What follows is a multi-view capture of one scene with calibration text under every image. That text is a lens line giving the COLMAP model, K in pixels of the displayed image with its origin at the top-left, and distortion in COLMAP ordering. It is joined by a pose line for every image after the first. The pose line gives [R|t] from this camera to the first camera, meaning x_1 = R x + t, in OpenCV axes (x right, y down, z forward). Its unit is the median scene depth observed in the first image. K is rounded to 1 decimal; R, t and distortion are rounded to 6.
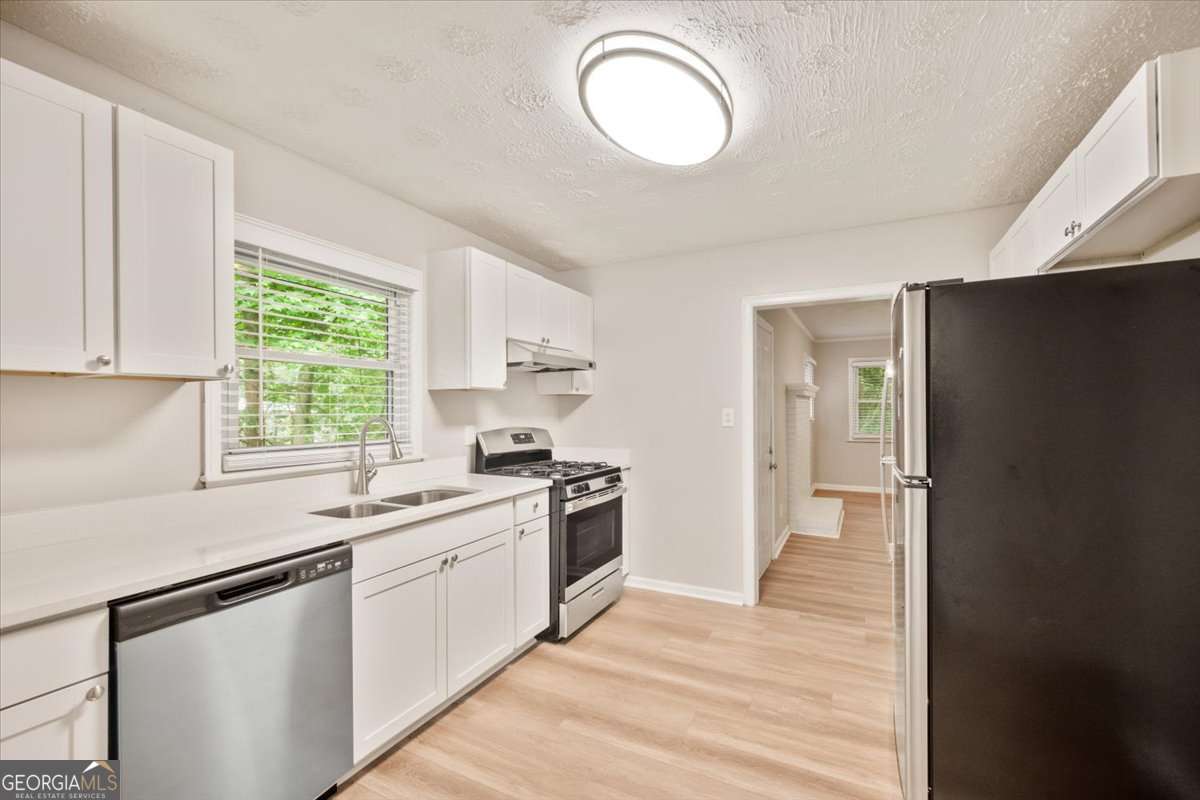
lens RADIAL K [[503.6, 0, 608.0], [0, 503.6, 402.3], [0, 0, 1]] dist [-0.001385, -0.003210]
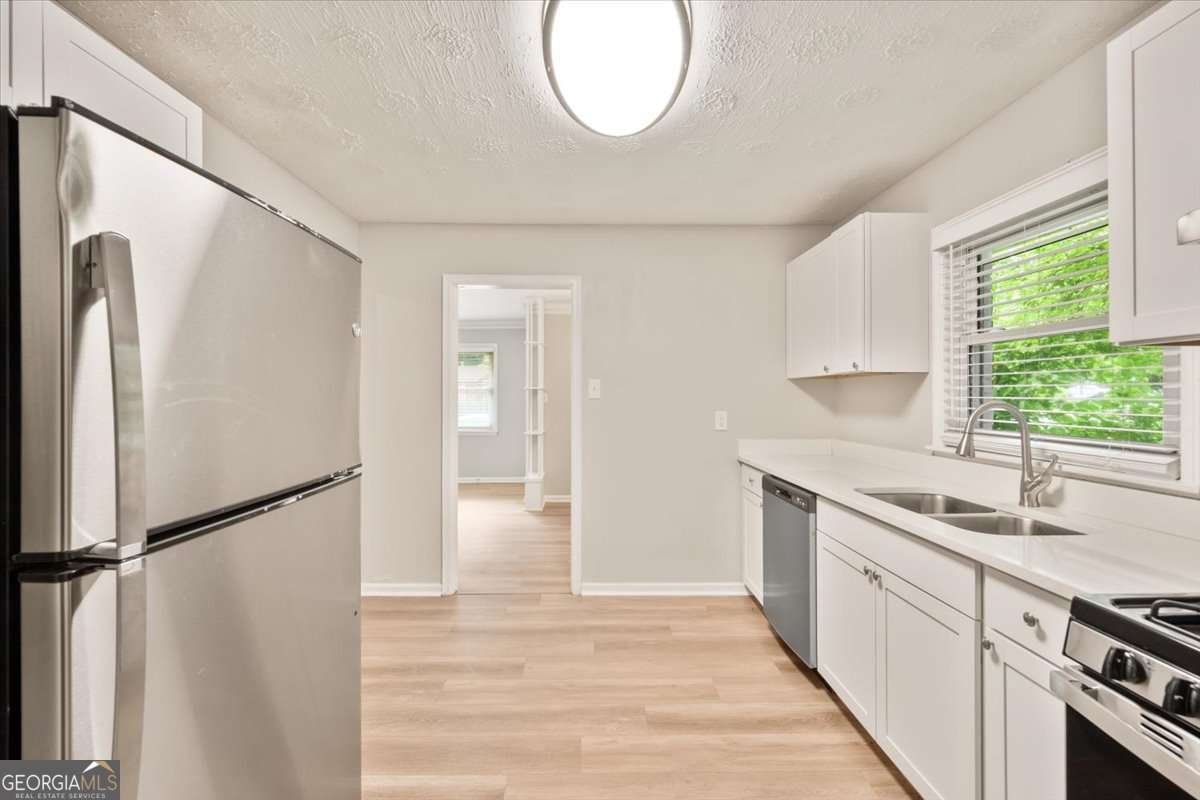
lens RADIAL K [[503.6, 0, 598.8], [0, 503.6, 392.6], [0, 0, 1]] dist [-0.001385, -0.003210]
pose [[-0.877546, 0.003004, -0.479483, 0.472928], [0.006063, 0.999970, -0.004832, 0.014893], [0.479454, -0.007148, -0.877538, 1.496399]]
